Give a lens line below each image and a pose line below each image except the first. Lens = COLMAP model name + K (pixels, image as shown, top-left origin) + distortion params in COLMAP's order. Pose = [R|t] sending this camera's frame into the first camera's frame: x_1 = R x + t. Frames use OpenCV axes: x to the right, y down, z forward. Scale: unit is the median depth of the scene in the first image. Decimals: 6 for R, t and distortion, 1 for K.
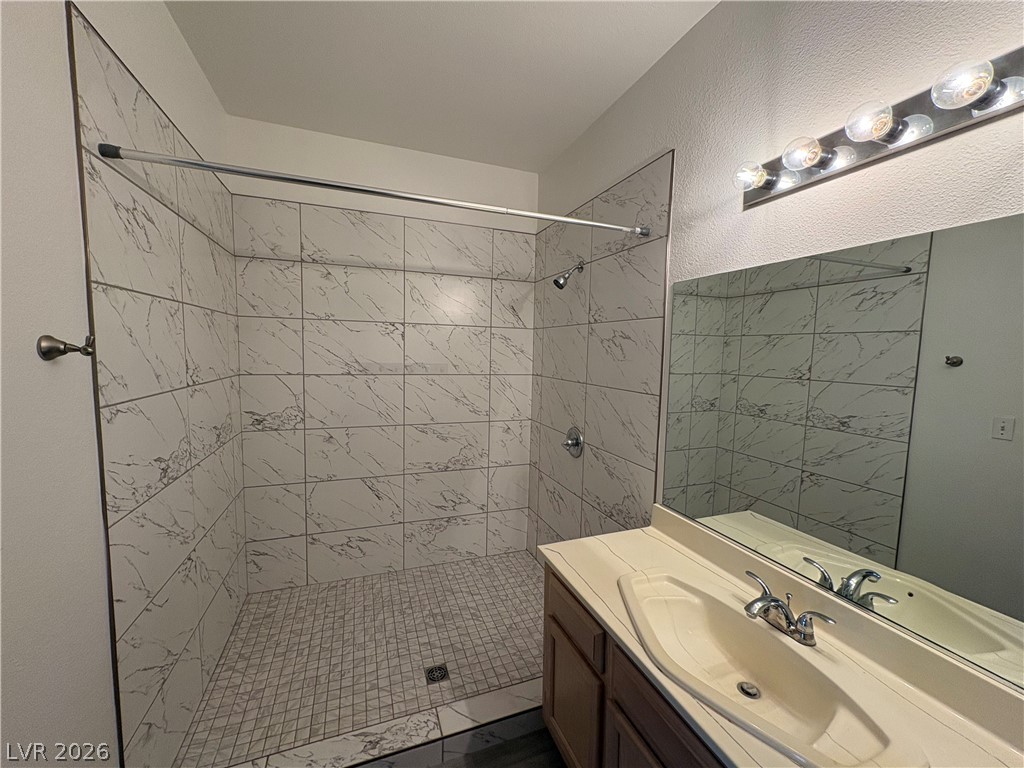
lens RADIAL K [[407.9, 0, 512.7], [0, 407.9, 381.2], [0, 0, 1]] dist [-0.001446, 0.000200]
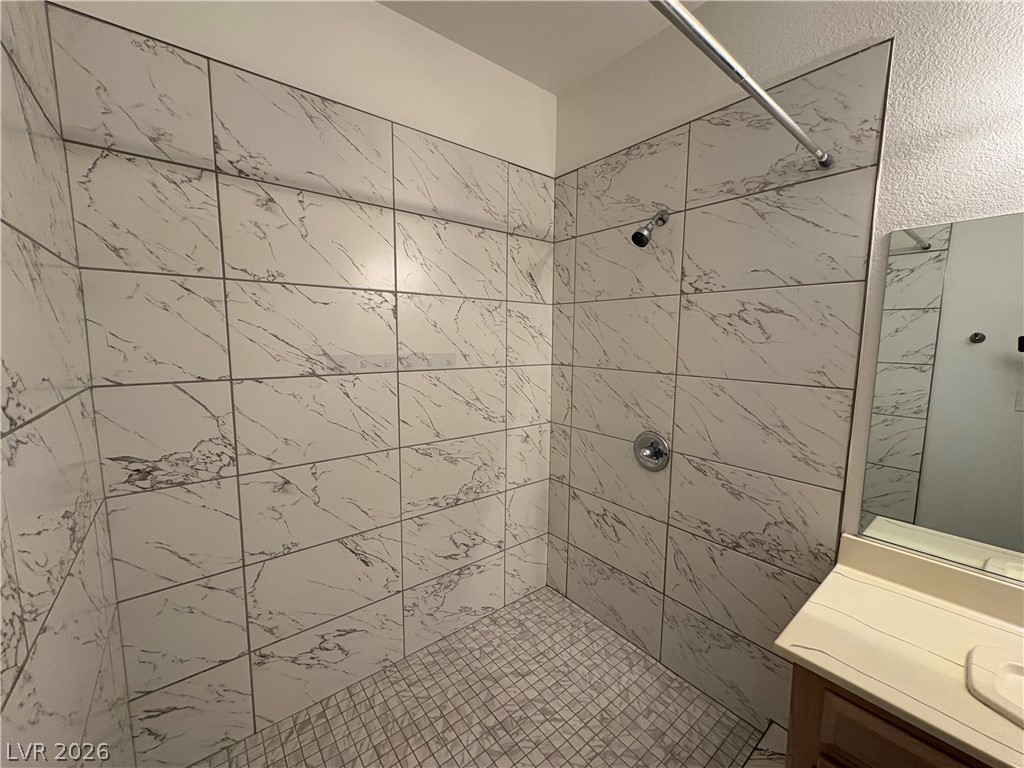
lens RADIAL K [[407.9, 0, 512.7], [0, 407.9, 381.2], [0, 0, 1]] dist [-0.001446, 0.000200]
pose [[0.951067, -0.048162, 0.305209, -0.303316], [0.037081, 0.998429, 0.042003, -0.022331], [-0.306753, -0.028631, 0.951358, 0.335322]]
